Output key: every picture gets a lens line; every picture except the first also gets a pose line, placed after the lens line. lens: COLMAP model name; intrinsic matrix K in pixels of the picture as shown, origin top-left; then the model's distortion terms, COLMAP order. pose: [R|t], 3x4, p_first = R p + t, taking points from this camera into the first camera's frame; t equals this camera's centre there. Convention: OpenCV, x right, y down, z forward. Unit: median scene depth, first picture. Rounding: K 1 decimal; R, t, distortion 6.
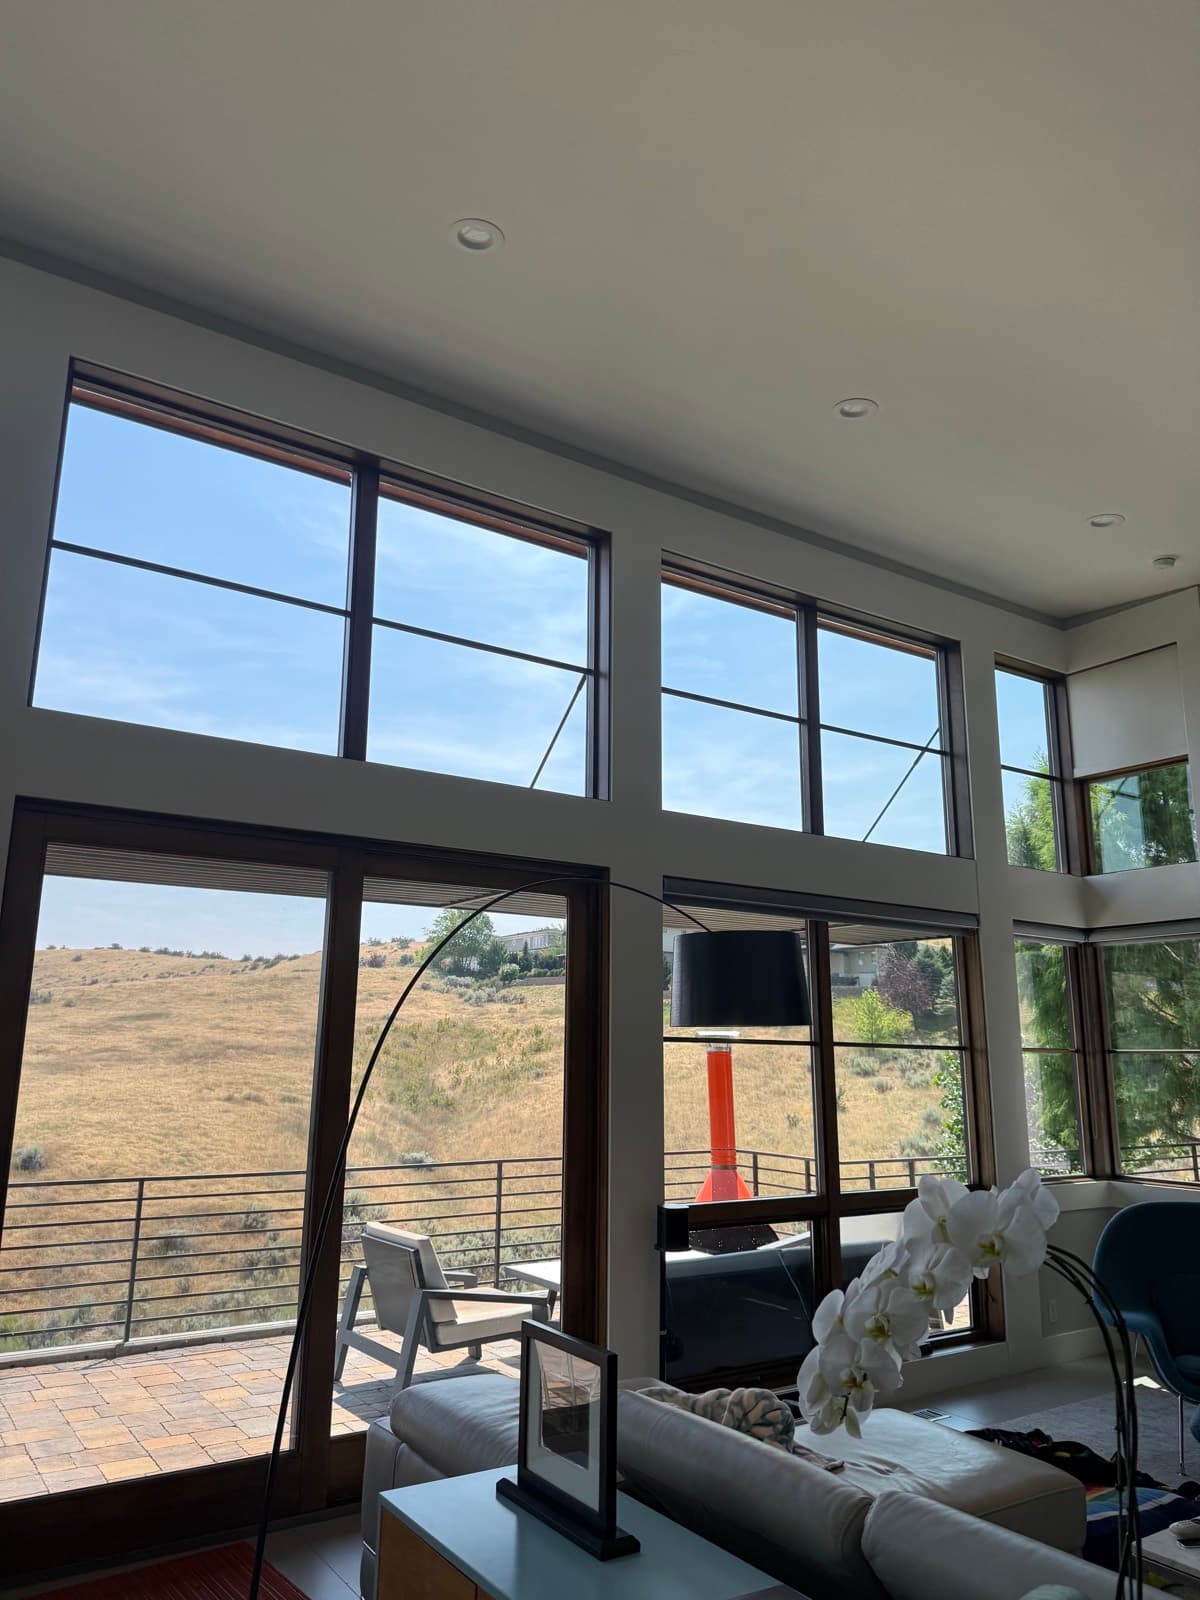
lens RADIAL K [[1121.6, 0, 600.0], [0, 1121.6, 800.0], [0, 0, 1]] dist [0.166579, -0.368348]
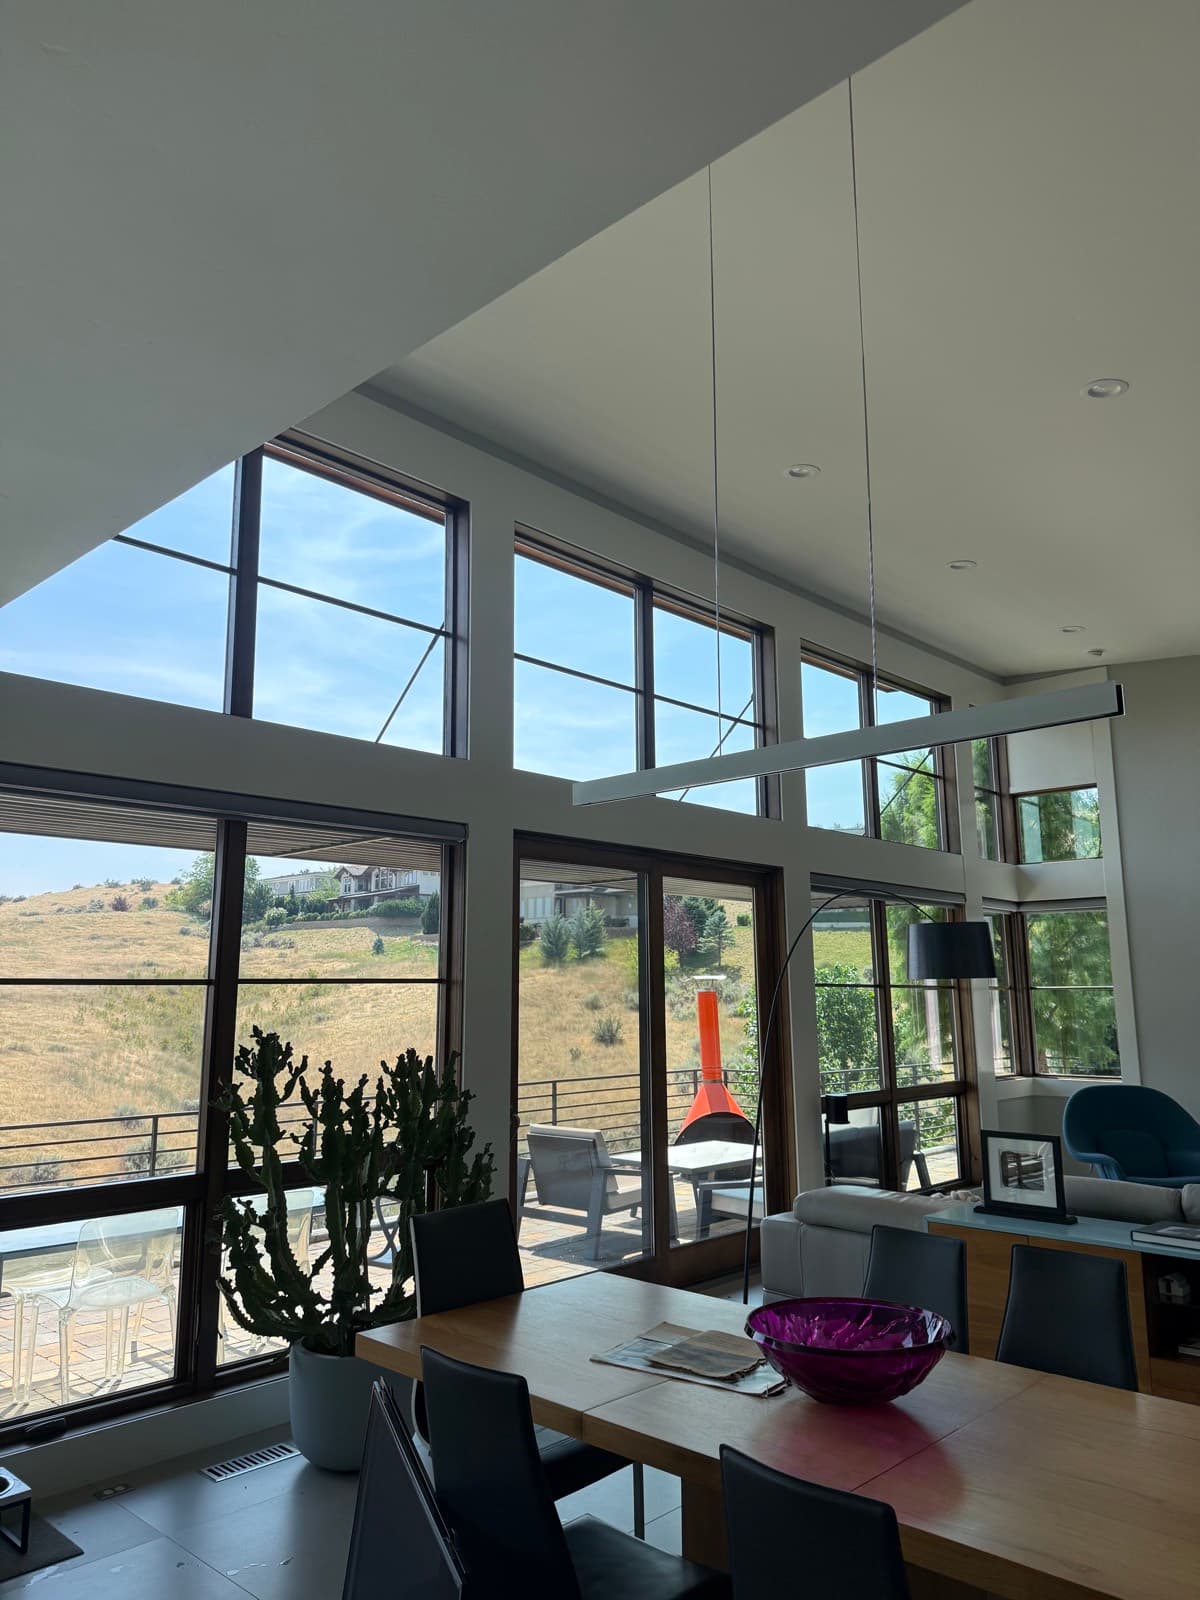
lens RADIAL K [[1126.3, 0, 605.5], [0, 1126.3, 788.1], [0, 0, 1]] dist [0.177469, -0.370945]
pose [[0.973293, 0.024961, 0.228206, -0.100533], [-0.034465, 0.998693, 0.037755, -0.016236], [-0.226965, -0.044612, 0.972881, -0.065398]]
